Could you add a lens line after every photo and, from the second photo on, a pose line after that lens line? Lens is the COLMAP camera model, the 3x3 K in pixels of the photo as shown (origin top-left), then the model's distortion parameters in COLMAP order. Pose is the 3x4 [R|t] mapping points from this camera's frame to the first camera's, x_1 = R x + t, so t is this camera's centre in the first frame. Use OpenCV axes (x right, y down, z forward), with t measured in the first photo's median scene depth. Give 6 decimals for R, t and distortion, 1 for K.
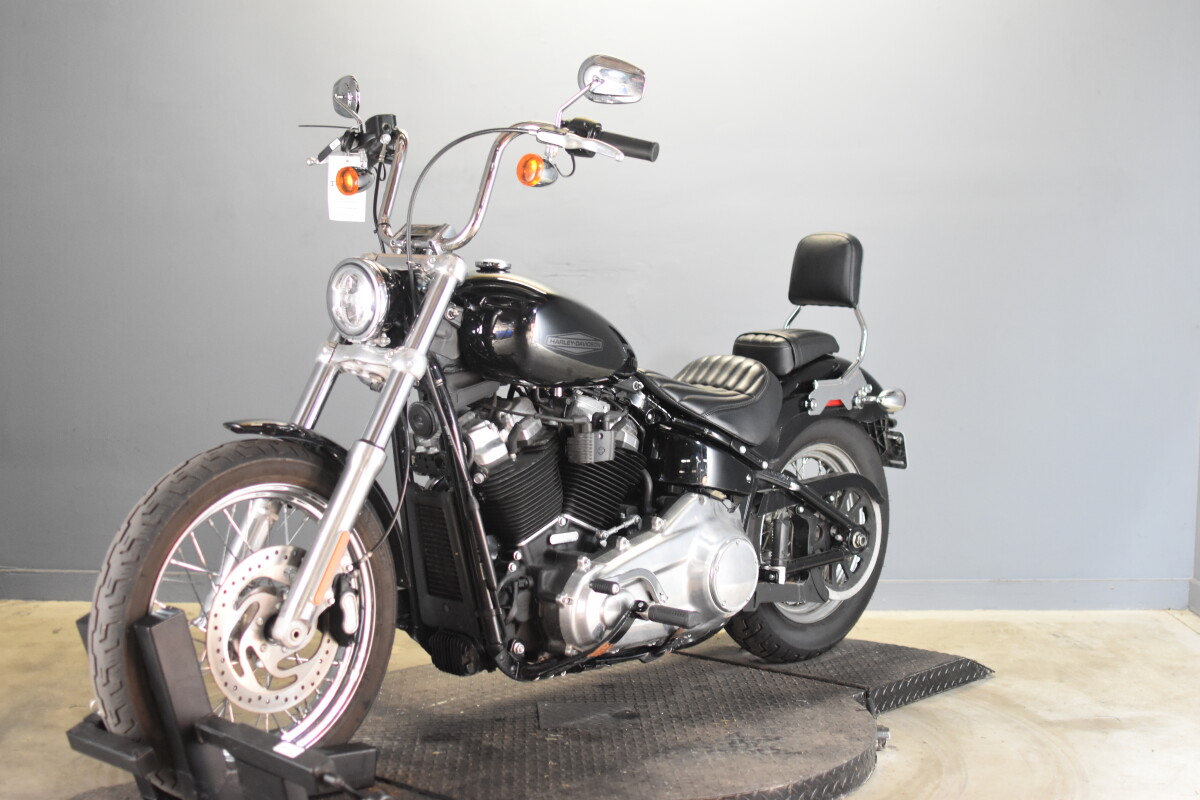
lens RADIAL K [[1835.6, 0, 600.0], [0, 1835.6, 400.0], [0, 0, 1]] dist [-0.179555, 0.123079]
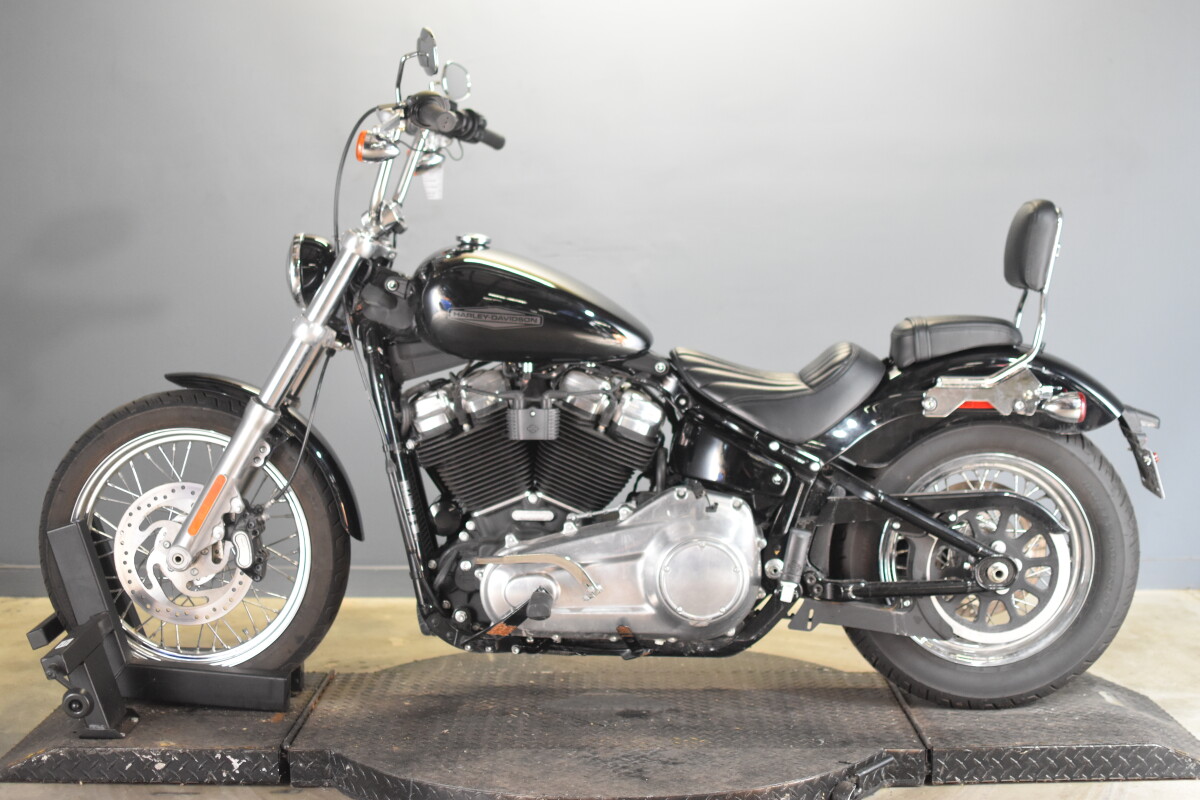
lens RADIAL K [[1835.6, 0, 600.0], [0, 1835.6, 400.0], [0, 0, 1]] dist [-0.179555, 0.123079]
pose [[0.658761, 0.055887, -0.750274, 0.758823], [-0.057059, 0.998076, 0.024246, -0.013512], [0.750185, 0.026838, 0.660683, 0.378580]]
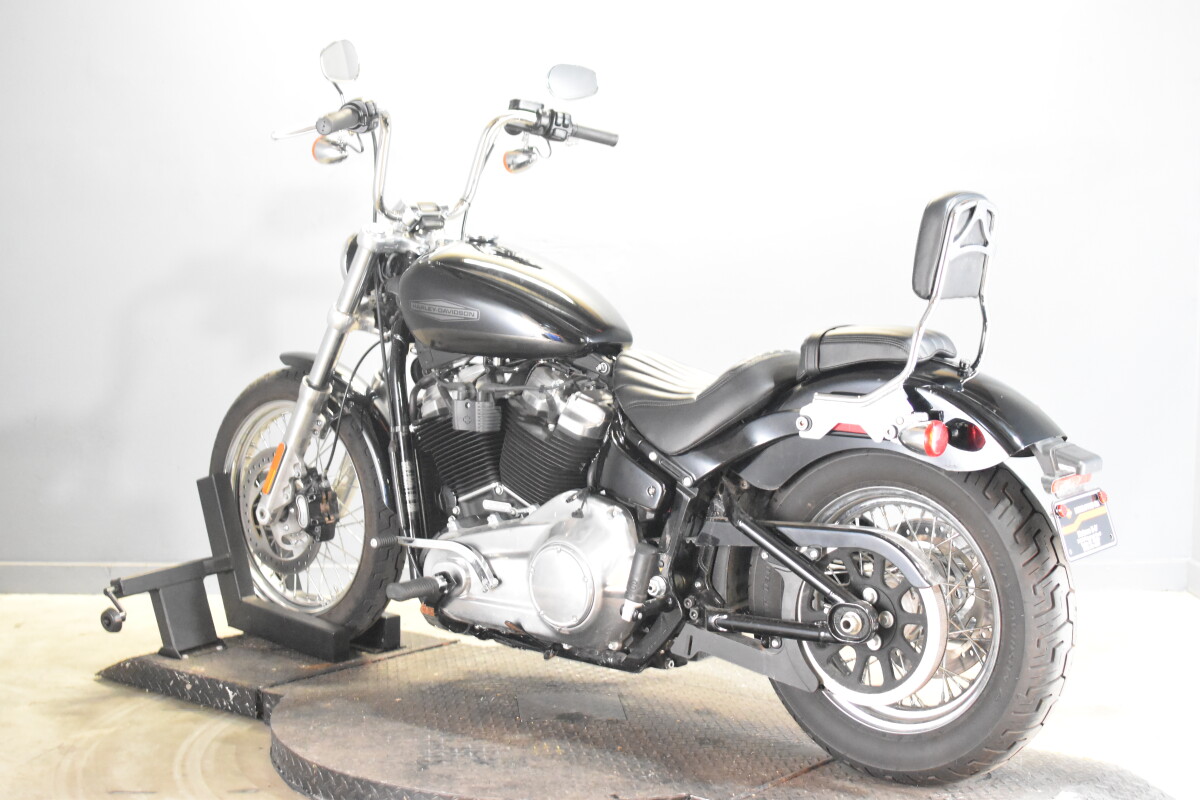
lens RADIAL K [[1835.6, 0, 600.0], [0, 1835.6, 400.0], [0, 0, 1]] dist [-0.179555, 0.123079]
pose [[0.039726, 0.076300, -0.996293, 1.004935], [-0.093743, 0.992967, 0.072308, -0.062766], [0.994804, 0.090523, 0.046599, 1.023517]]
